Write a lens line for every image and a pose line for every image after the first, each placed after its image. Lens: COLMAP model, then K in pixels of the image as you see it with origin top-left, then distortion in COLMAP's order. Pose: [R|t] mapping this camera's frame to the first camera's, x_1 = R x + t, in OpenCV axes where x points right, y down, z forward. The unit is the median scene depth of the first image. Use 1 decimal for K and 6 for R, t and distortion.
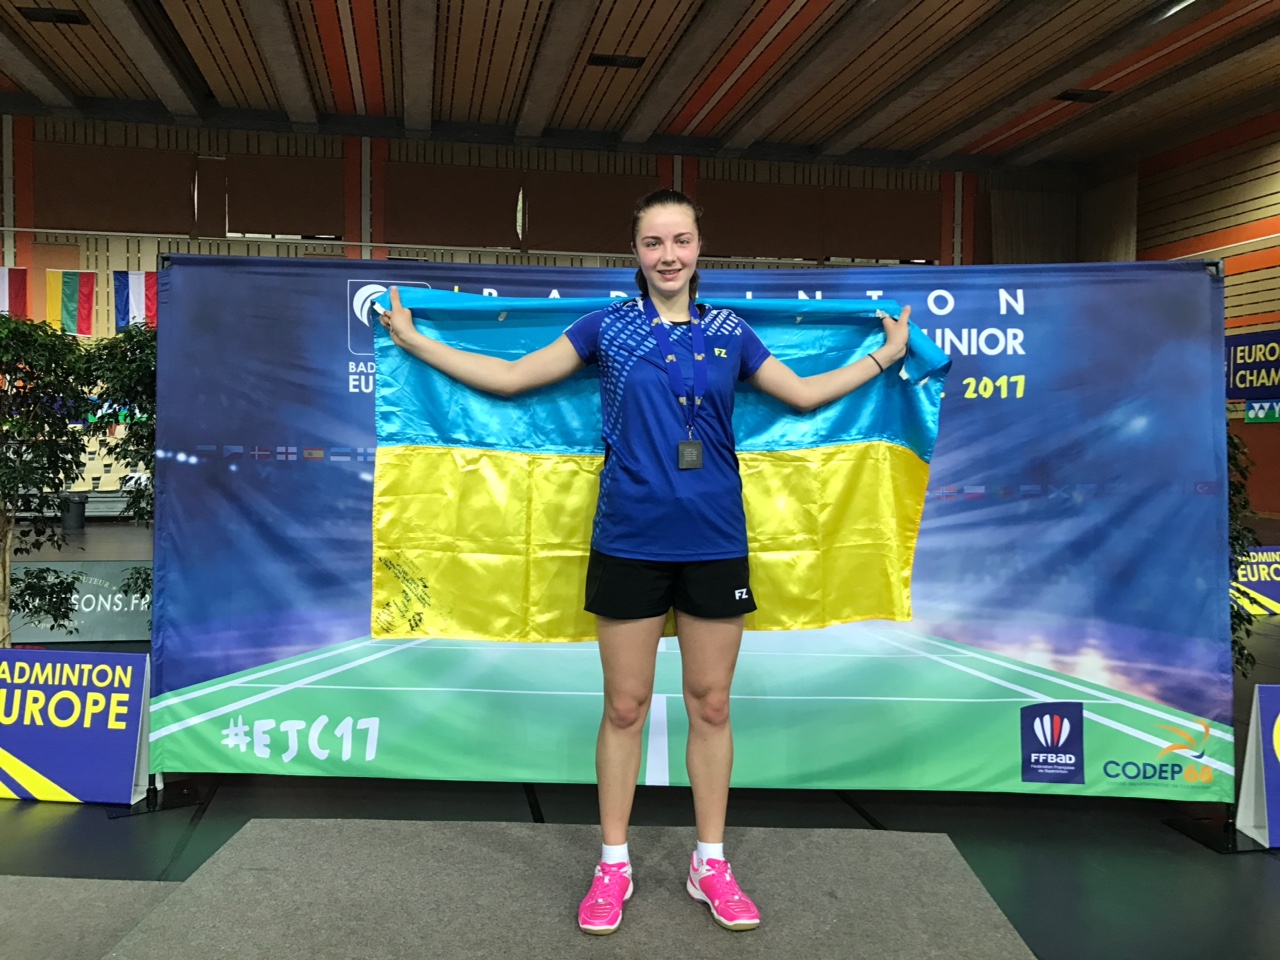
lens RADIAL K [[1080.4, 0, 635.0], [0, 1080.4, 476.4], [0, 0, 1]] dist [0.003224, 0.021340]
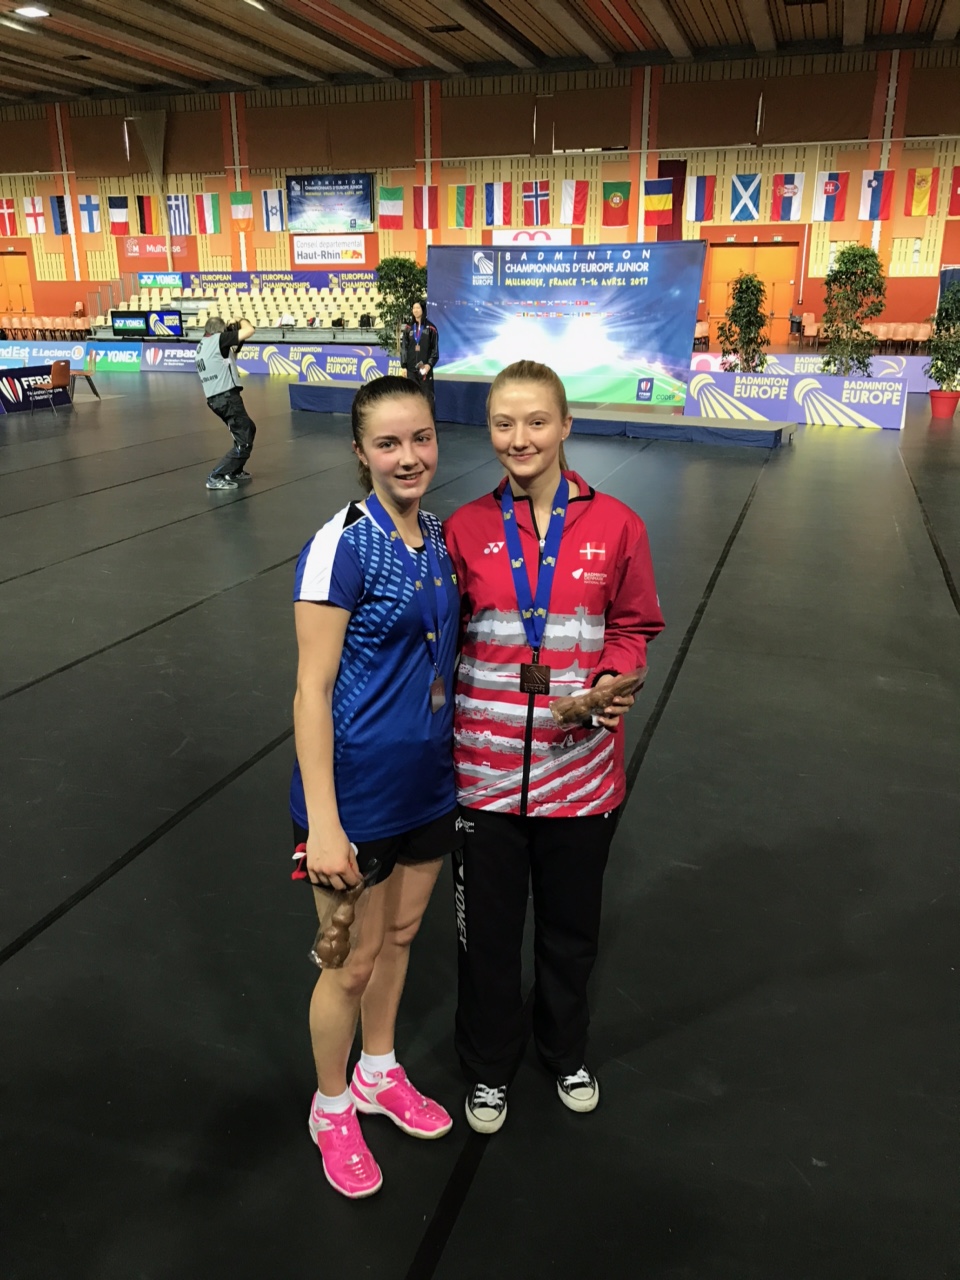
lens RADIAL K [[1080.4, 0, 483.6], [0, 1080.4, 639.3], [0, 0, 1]] dist [0.003224, 0.021340]
pose [[0.876295, 0.141133, -0.460639, 1.571335], [-0.010656, 0.961574, 0.274340, 0.068078], [0.481657, -0.235495, 0.844126, -2.263219]]
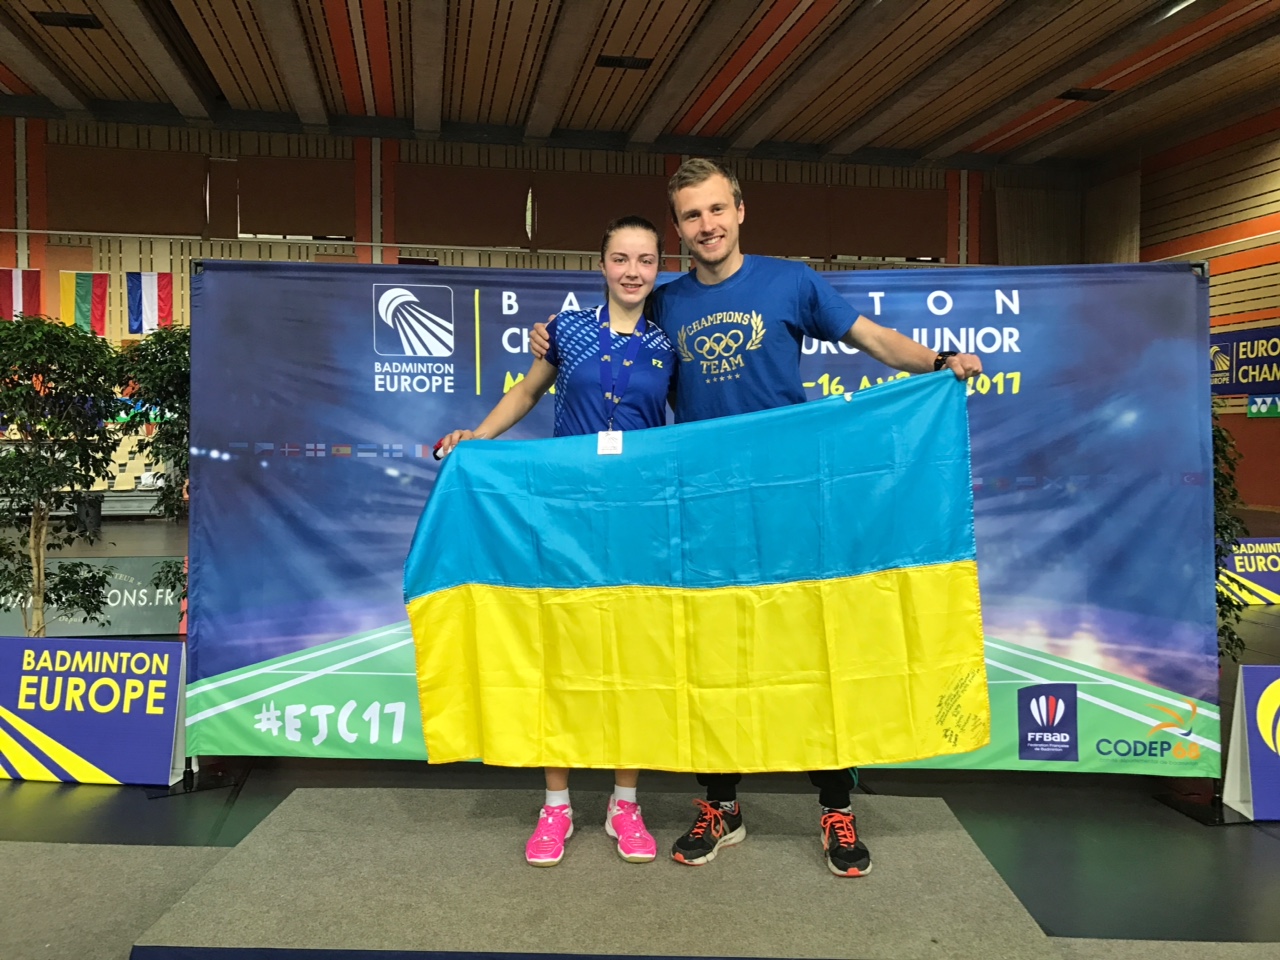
lens RADIAL K [[1080.4, 0, 645.5], [0, 1080.4, 475.4], [0, 0, 1]] dist [0.003224, 0.021340]
pose [[0.999986, -0.004872, 0.001873, -0.004865], [0.004870, 0.999988, 0.001087, 0.003549], [-0.001878, -0.001078, 0.999998, -0.045923]]
